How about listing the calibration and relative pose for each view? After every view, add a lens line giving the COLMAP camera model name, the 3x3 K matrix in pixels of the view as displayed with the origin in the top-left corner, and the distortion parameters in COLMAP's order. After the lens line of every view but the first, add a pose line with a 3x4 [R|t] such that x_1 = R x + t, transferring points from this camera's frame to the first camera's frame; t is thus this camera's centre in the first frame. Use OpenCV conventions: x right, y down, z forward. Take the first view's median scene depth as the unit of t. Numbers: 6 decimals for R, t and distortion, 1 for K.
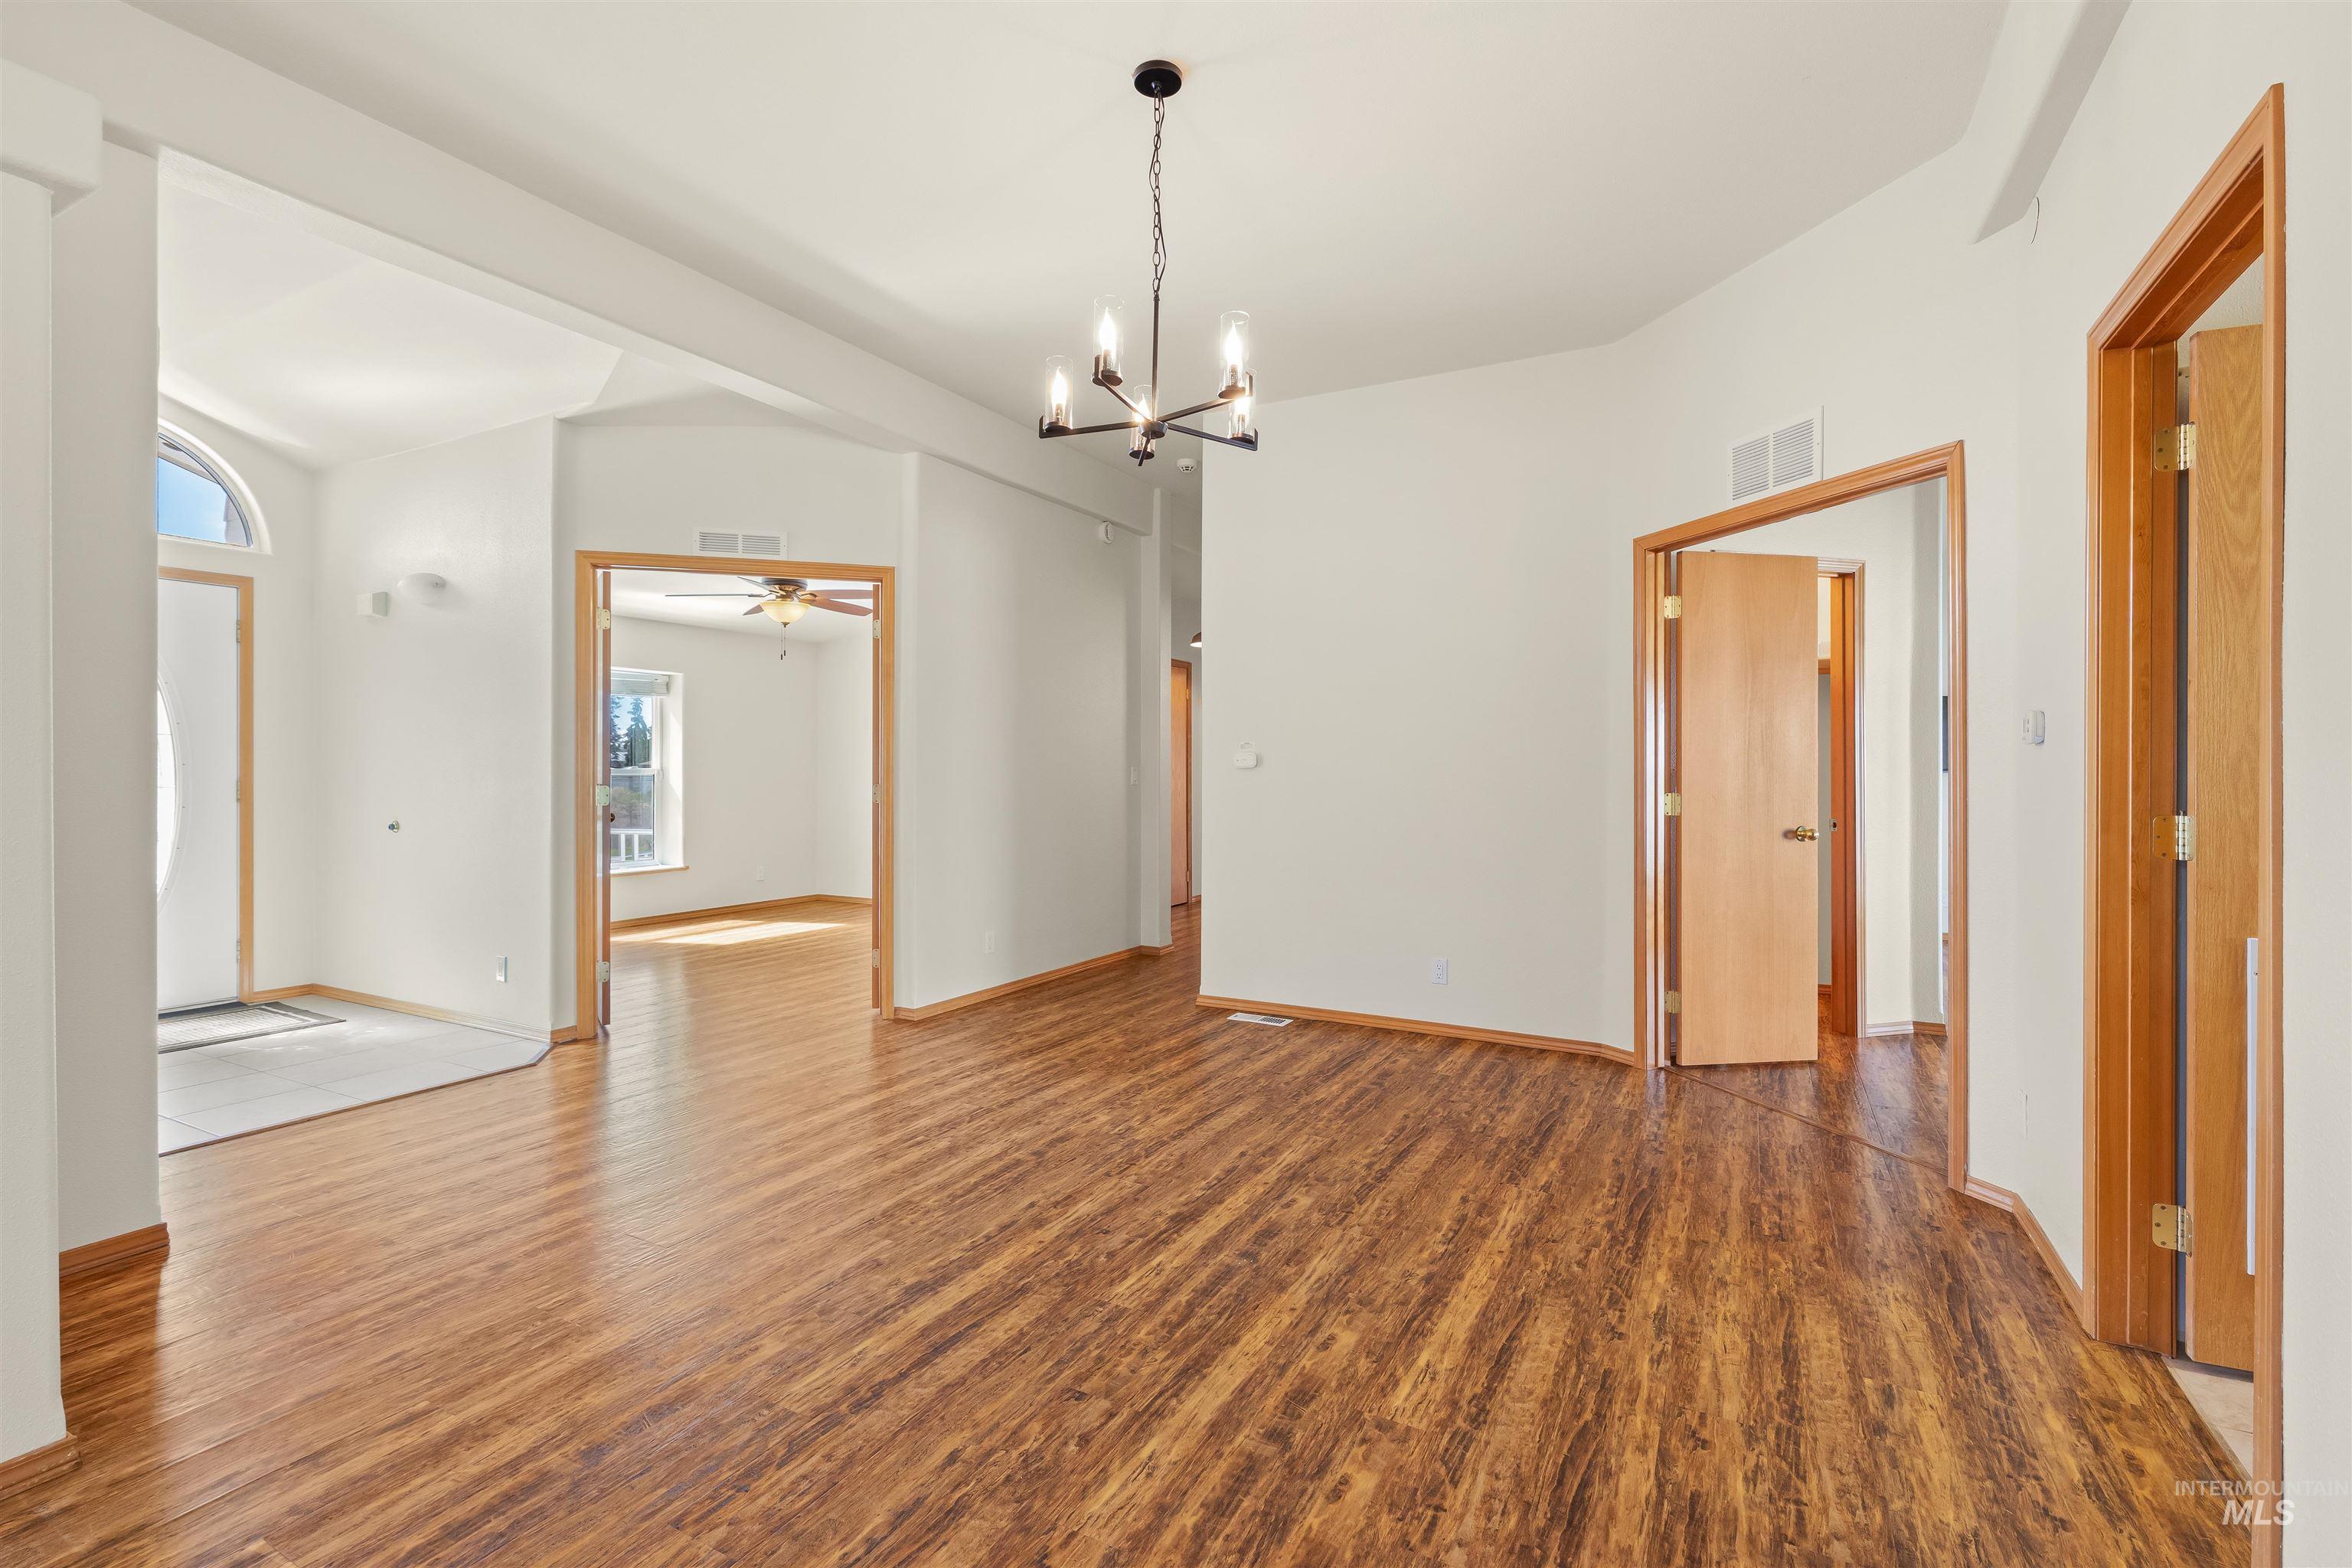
lens RADIAL K [[1054.8, 0, 1174.6], [0, 1054.8, 775.4], [0, 0, 1]] dist [0.003833, -0.001093]
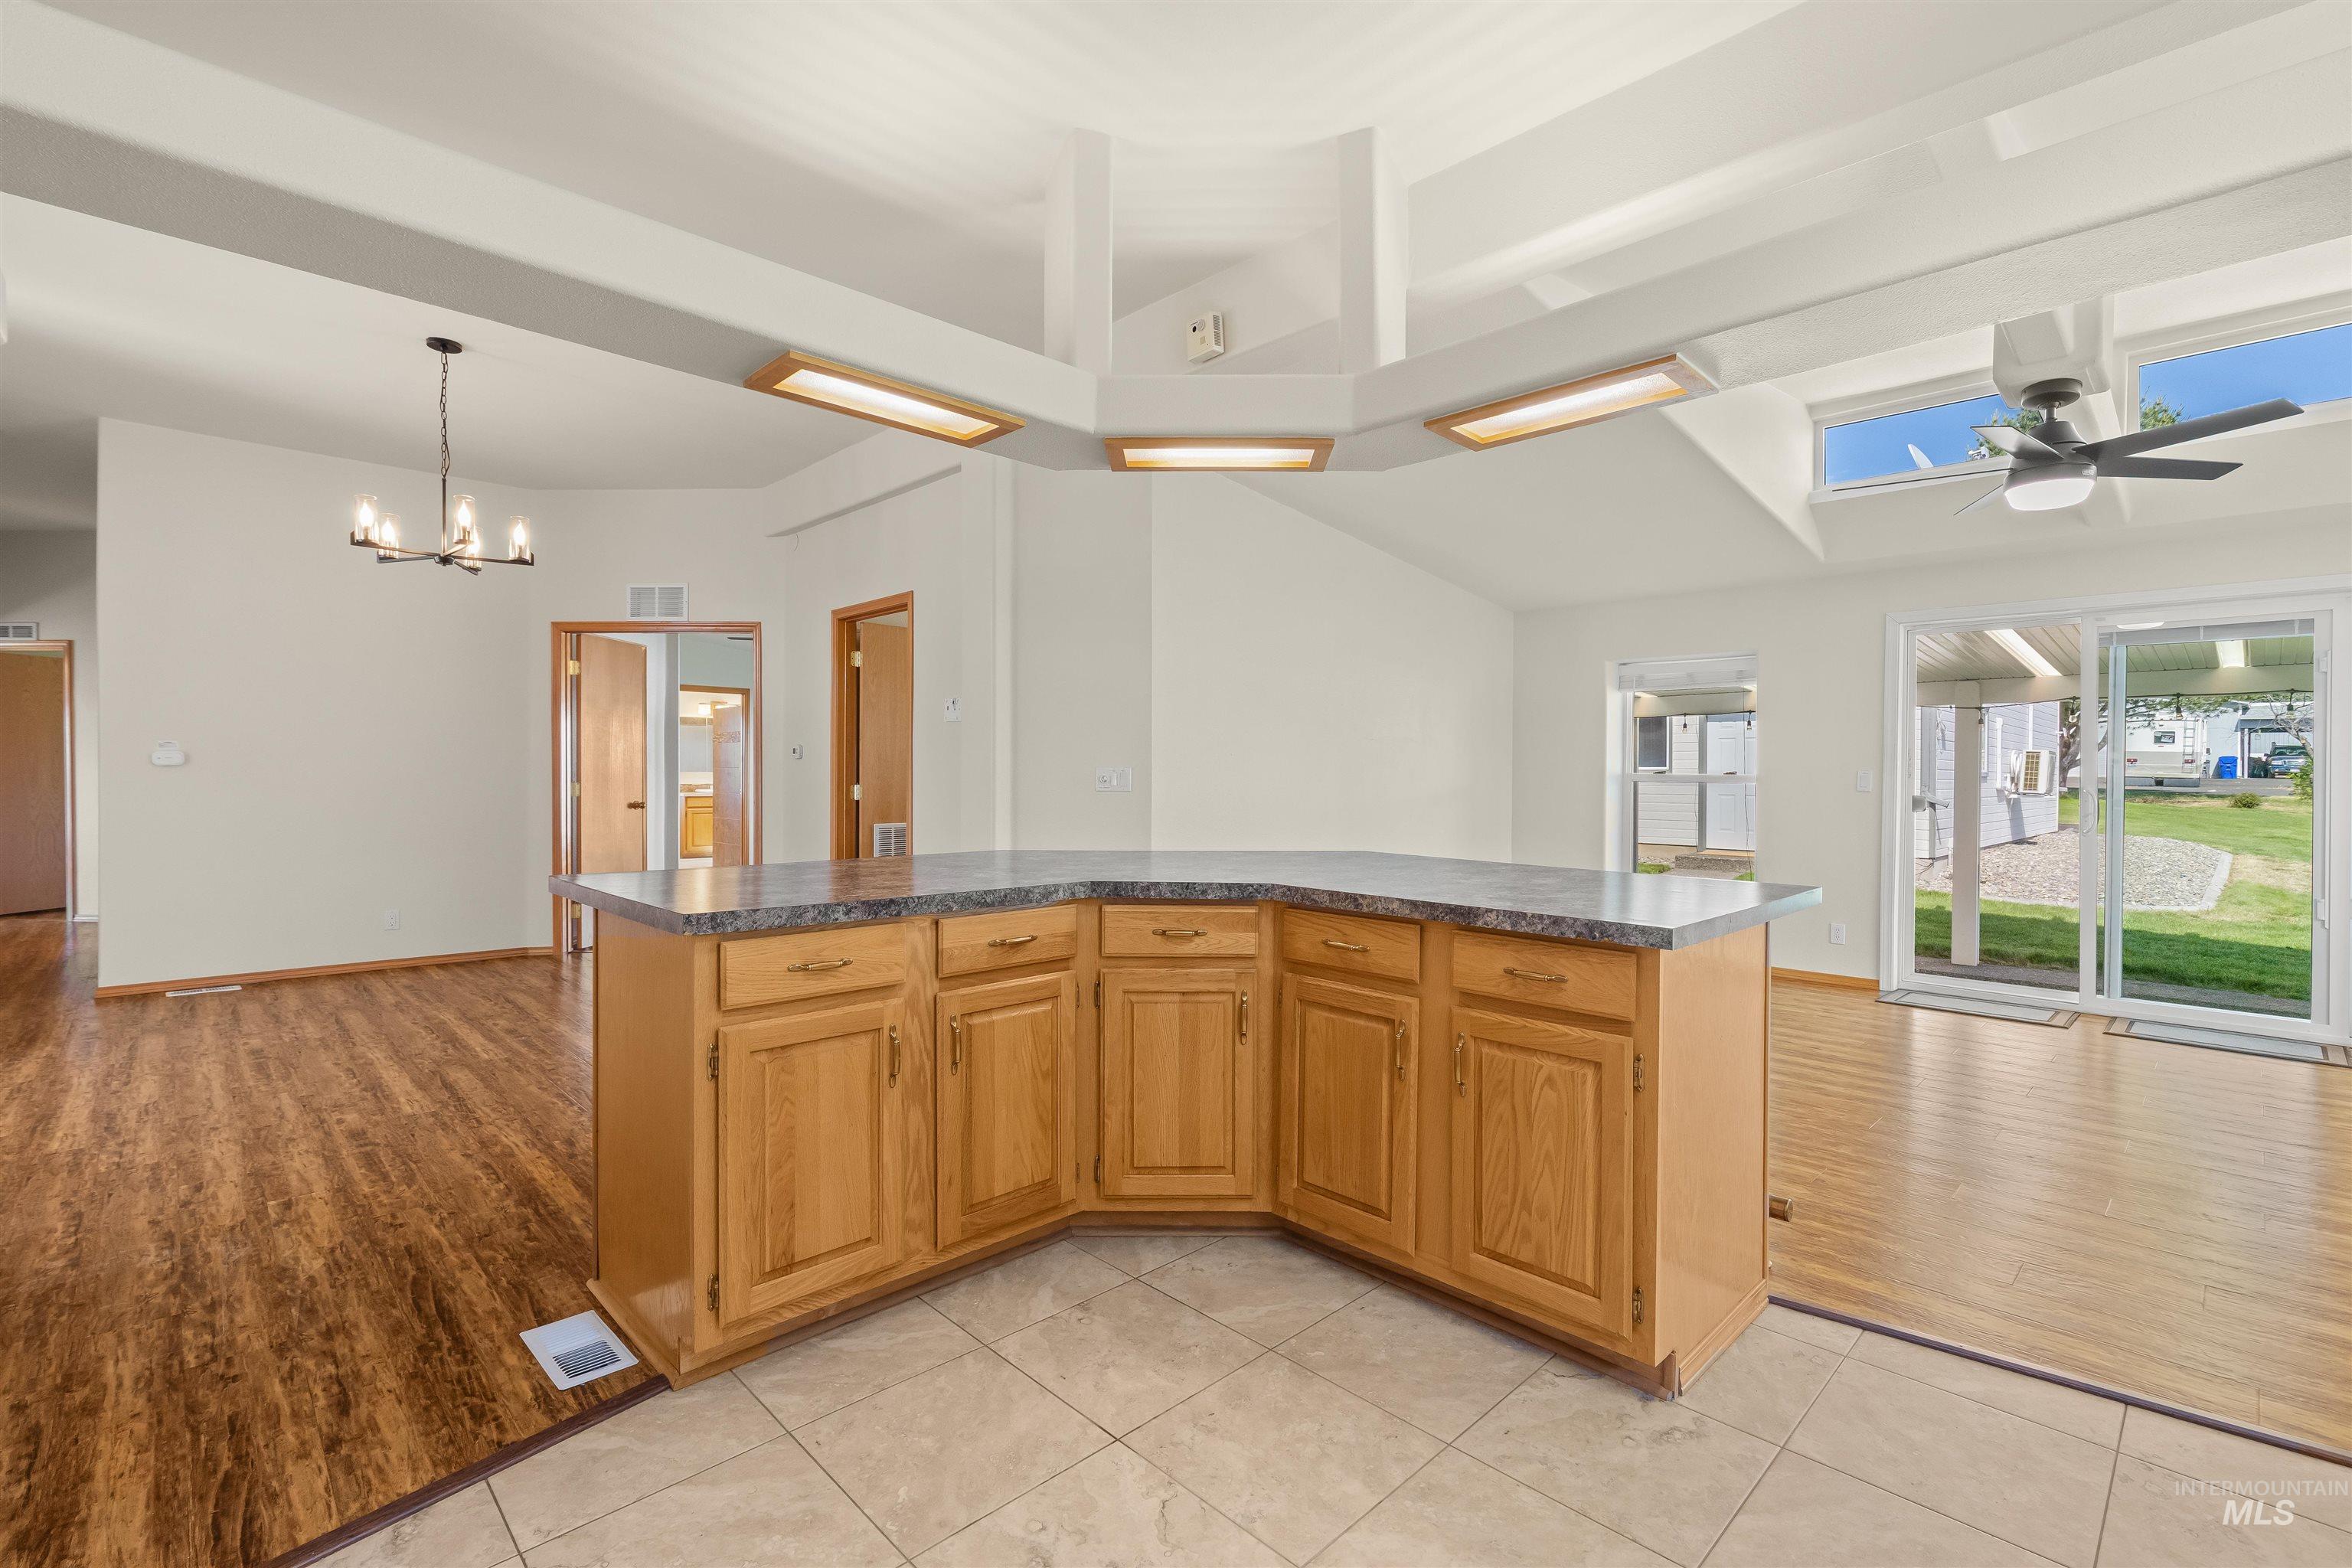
lens RADIAL K [[1054.8, 0, 1226.3], [0, 1054.8, 779.9], [0, 0, 1]] dist [0.003833, -0.001093]
pose [[0.268918, -0.011265, 0.963097, -0.805665], [0.000909, 0.999934, 0.011442, -0.003683], [-0.963163, -0.002202, 0.268910, -0.390895]]
